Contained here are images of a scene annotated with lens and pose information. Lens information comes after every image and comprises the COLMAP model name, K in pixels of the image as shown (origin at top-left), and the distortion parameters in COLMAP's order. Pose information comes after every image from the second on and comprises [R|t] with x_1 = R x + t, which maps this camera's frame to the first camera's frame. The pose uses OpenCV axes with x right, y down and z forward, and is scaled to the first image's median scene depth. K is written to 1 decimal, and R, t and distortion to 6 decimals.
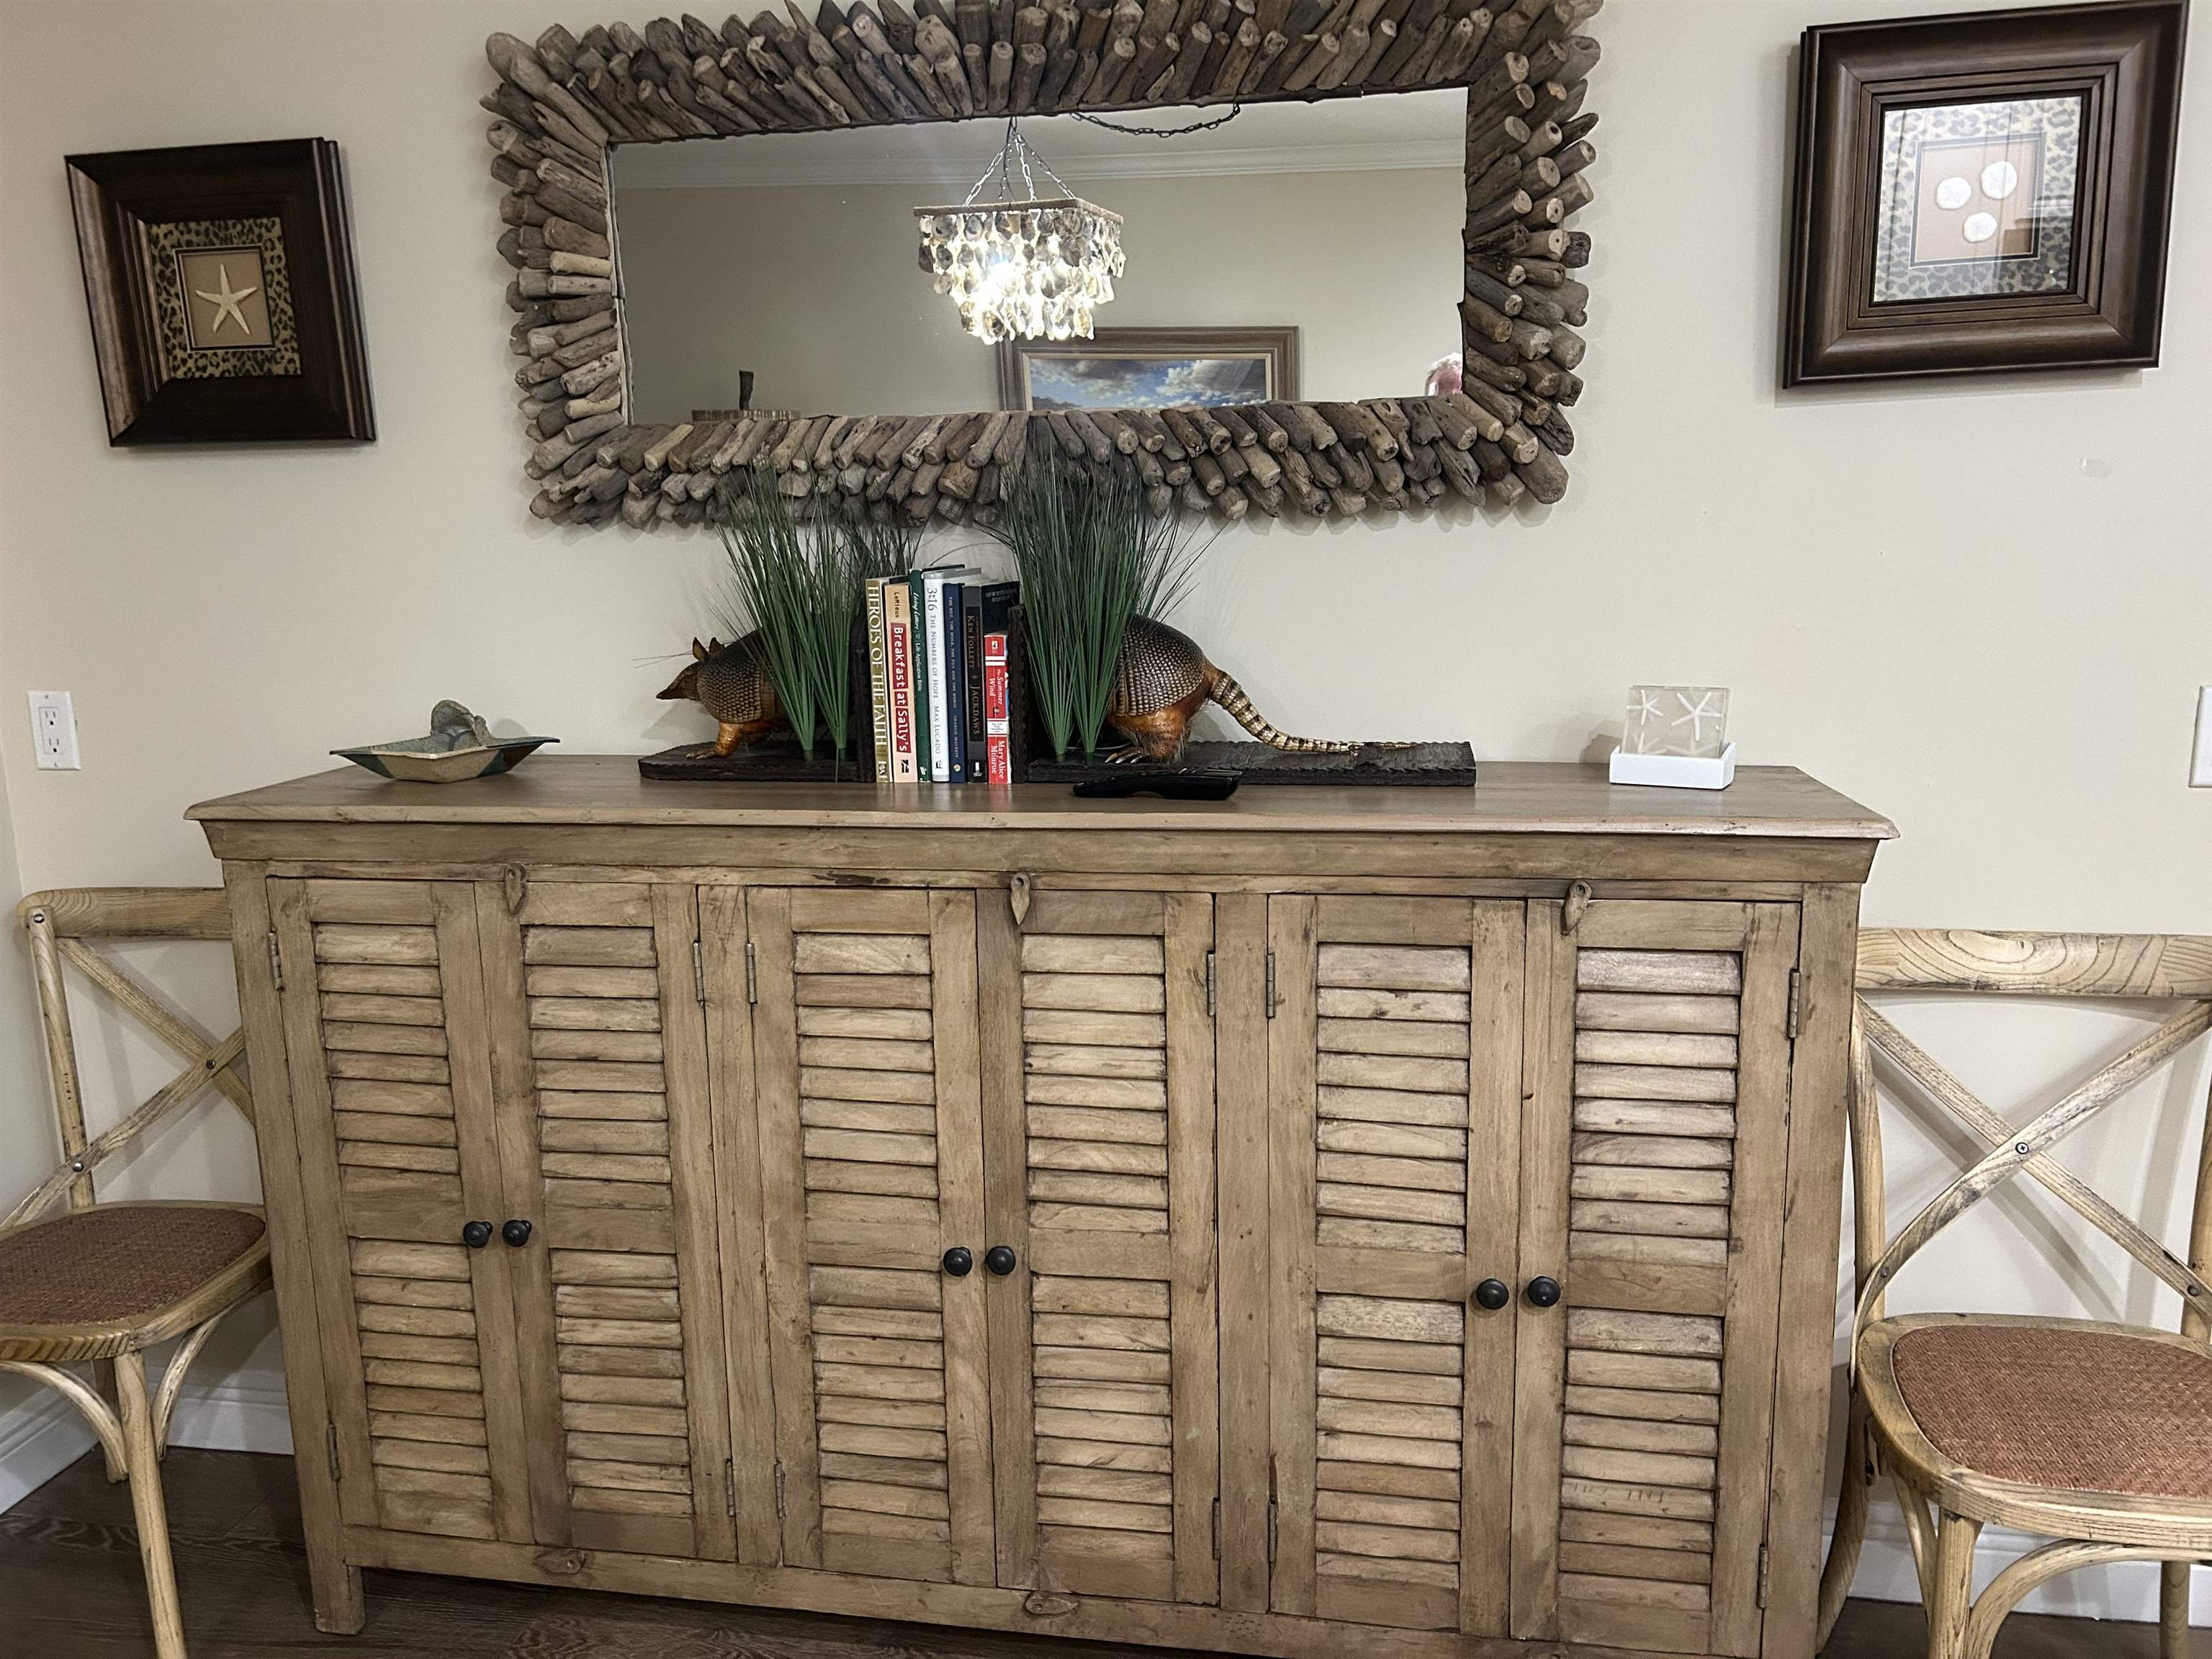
lens RADIAL K [[1667.4, 0, 1106.0], [0, 1667.4, 829.5], [0, 0, 1]] dist [0.067523, -0.076960]
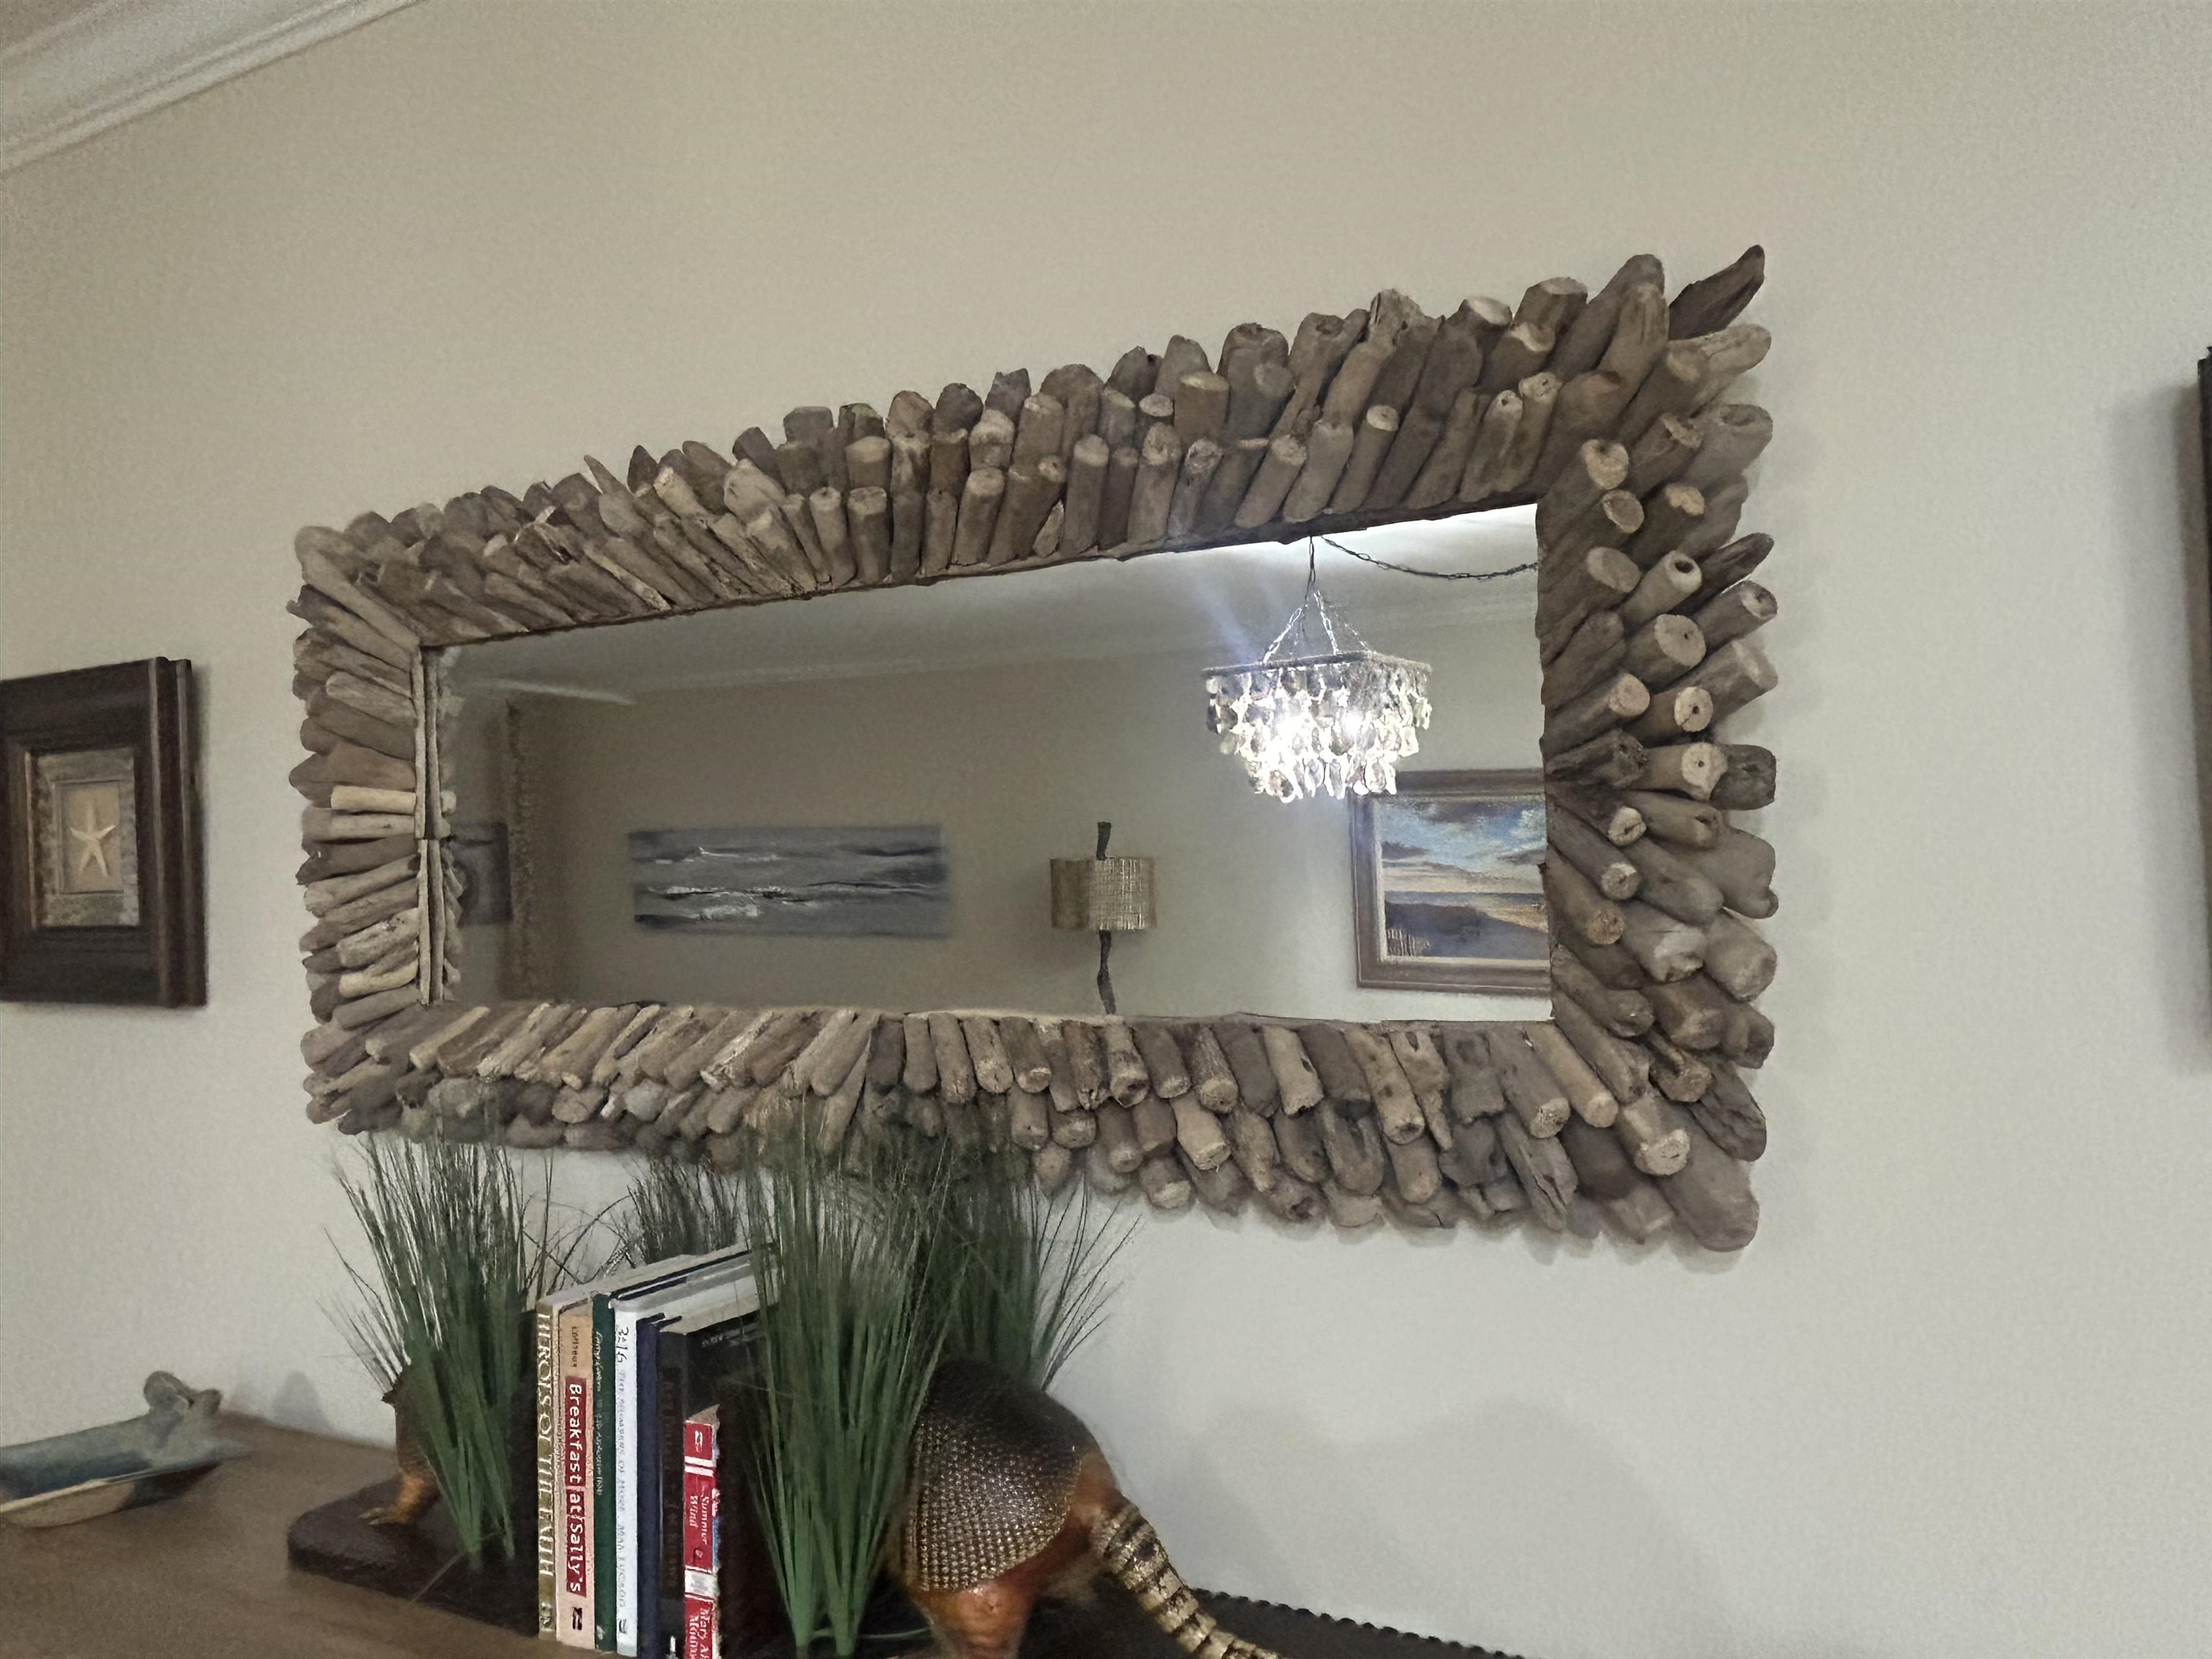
lens RADIAL K [[1531.6, 0, 1101.6], [0, 1531.6, 860.4], [0, 0, 1]] dist [0.010908, -0.006004]
pose [[0.957743, 0.000344, -0.287626, 0.217728], [-0.062491, 0.976361, -0.206915, -0.202204], [0.280756, 0.216145, 0.935124, 0.490248]]
